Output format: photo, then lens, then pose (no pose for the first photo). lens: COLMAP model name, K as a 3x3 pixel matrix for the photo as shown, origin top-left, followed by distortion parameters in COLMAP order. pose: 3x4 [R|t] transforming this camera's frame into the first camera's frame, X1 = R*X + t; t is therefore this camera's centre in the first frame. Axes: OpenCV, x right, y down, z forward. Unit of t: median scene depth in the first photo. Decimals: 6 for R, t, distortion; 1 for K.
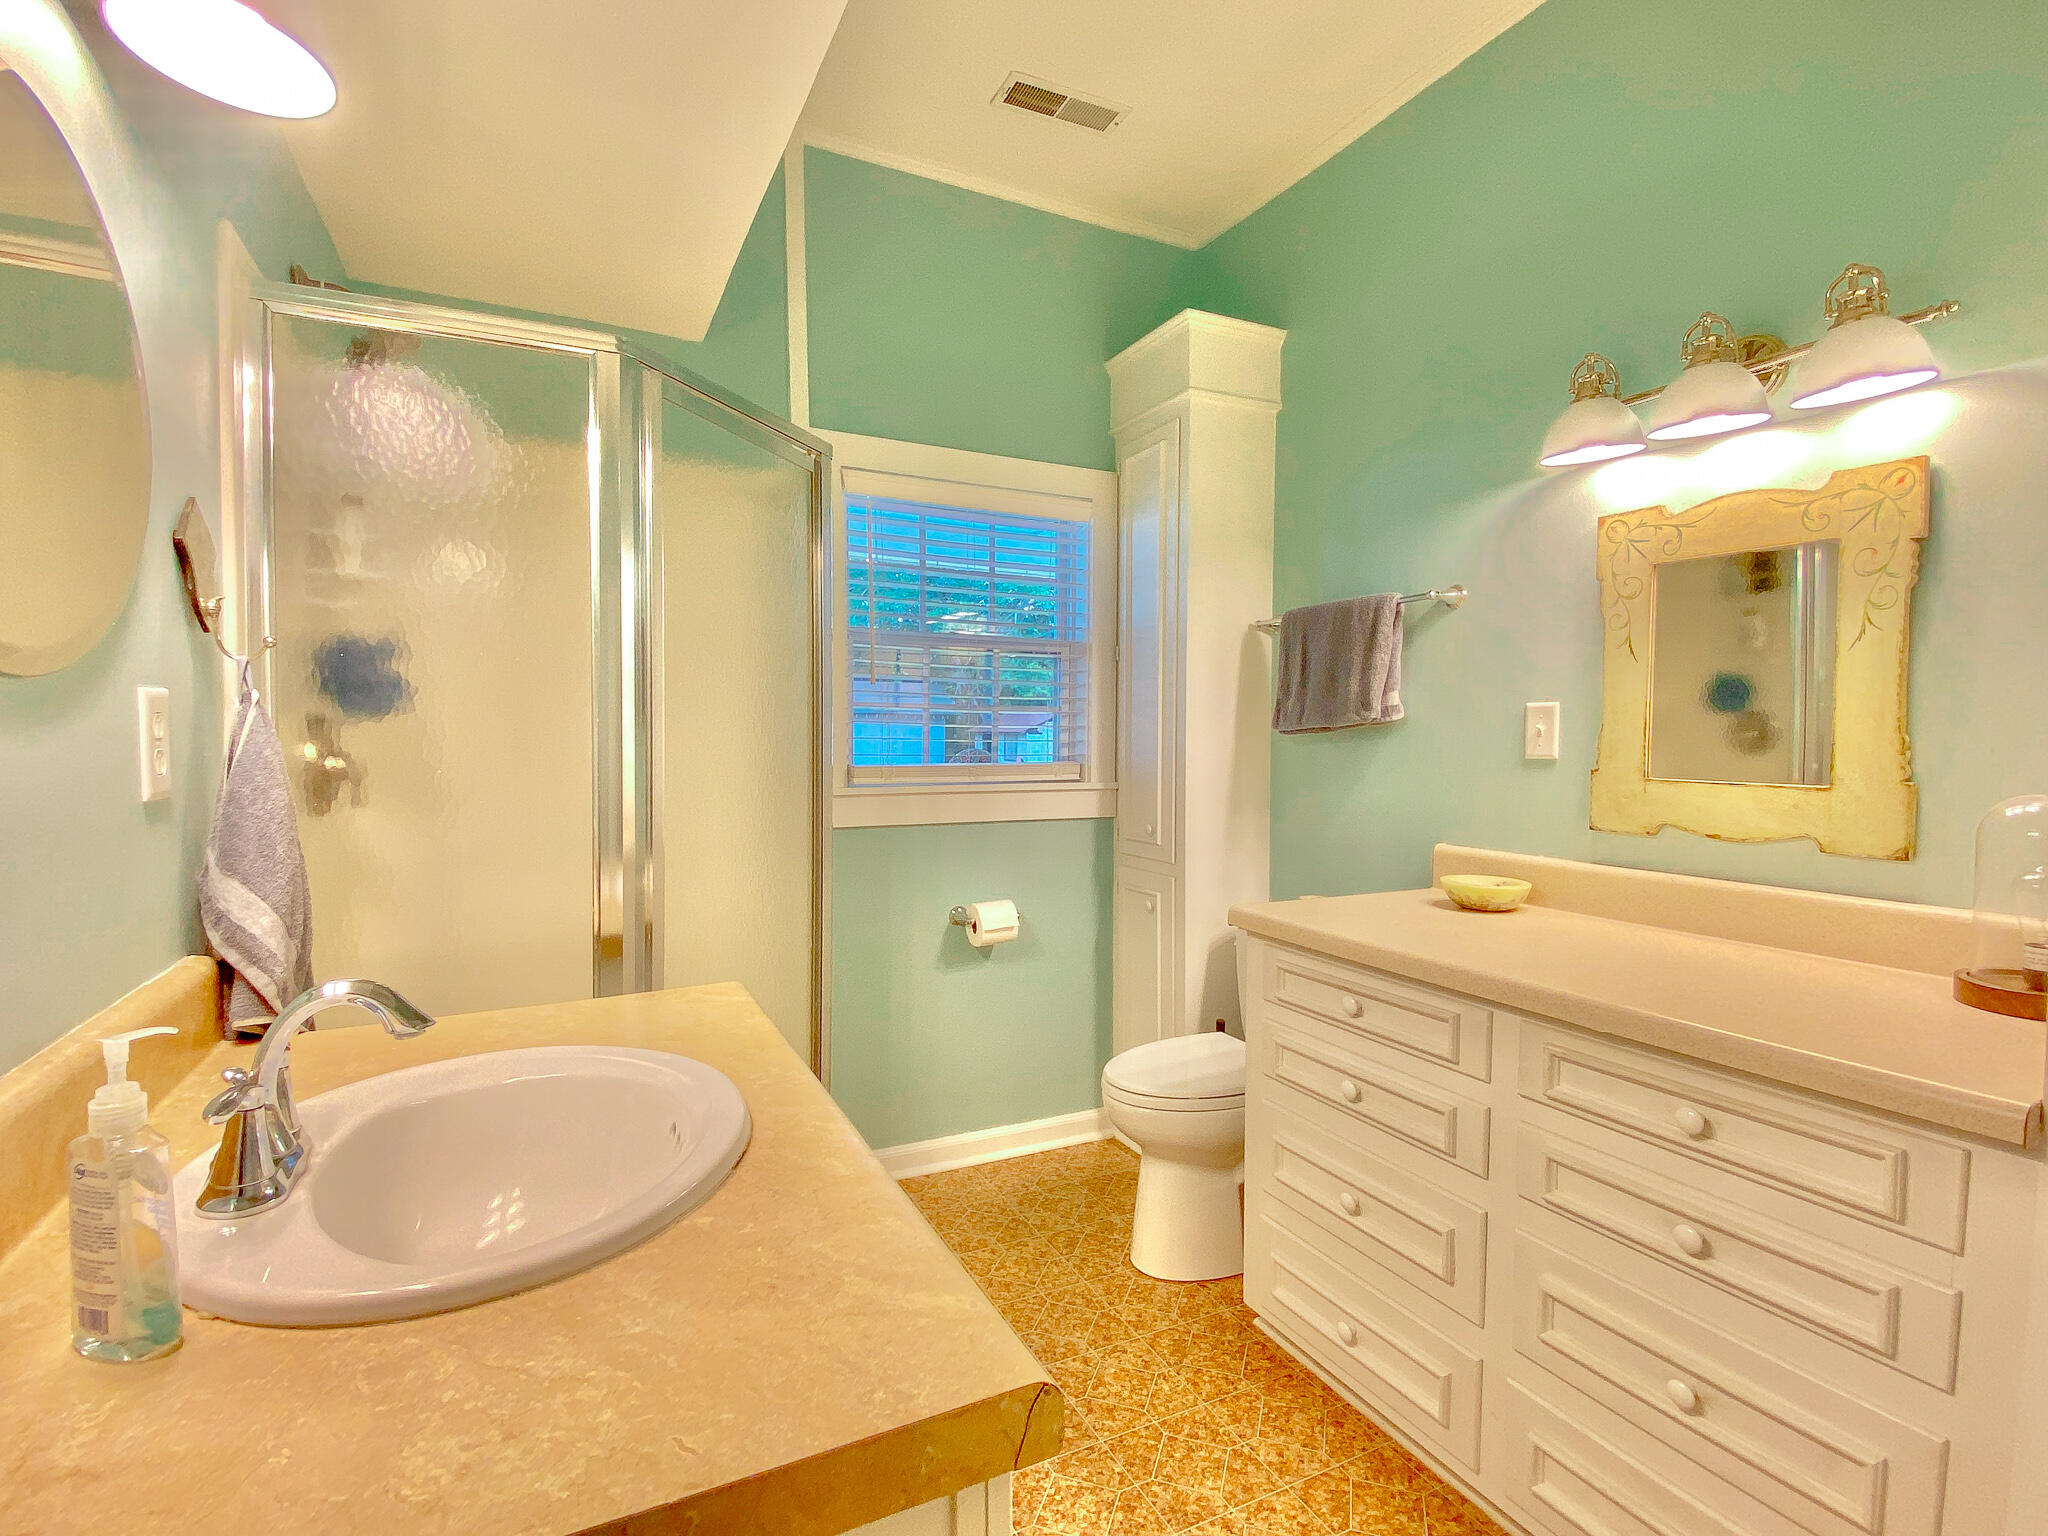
lens RADIAL K [[951.4, 0, 1024.0], [0, 951.4, 768.0], [0, 0, 1]] dist [0.025261, -0.037284]
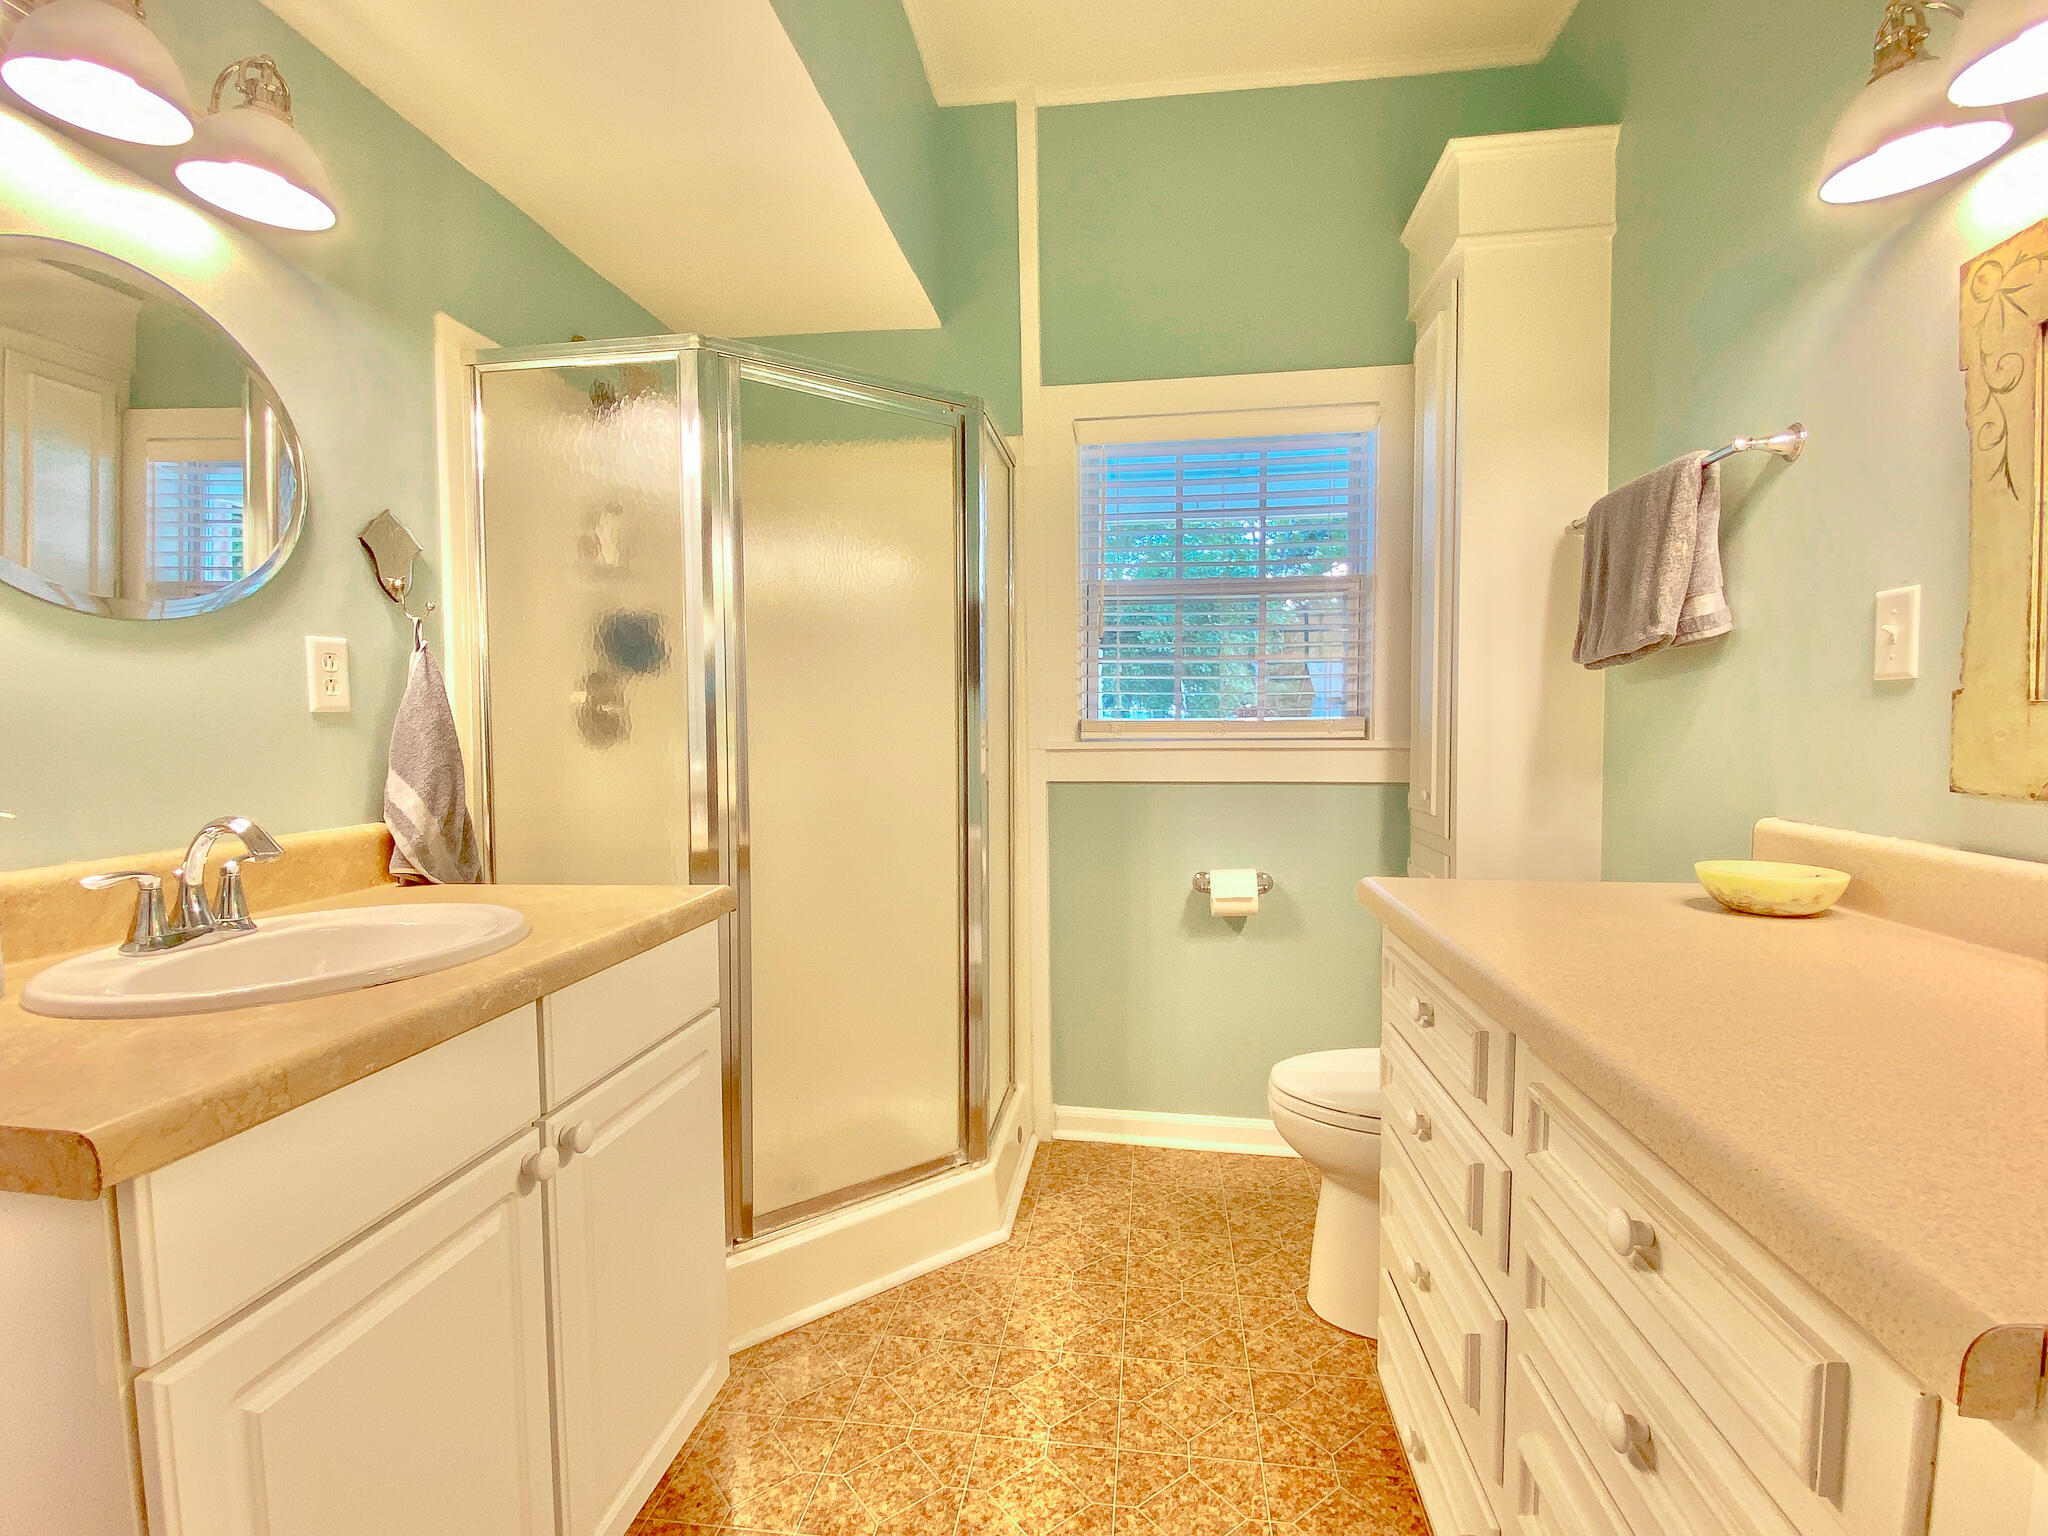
lens RADIAL K [[955.9, 0, 1024.0], [0, 955.9, 768.0], [0, 0, 1]] dist [-0.000950, -0.013276]
pose [[0.830167, 0.016759, -0.557263, 0.413942], [-0.009713, 0.999831, 0.015599, 0.043127], [0.557430, -0.007537, 0.830190, 0.177042]]
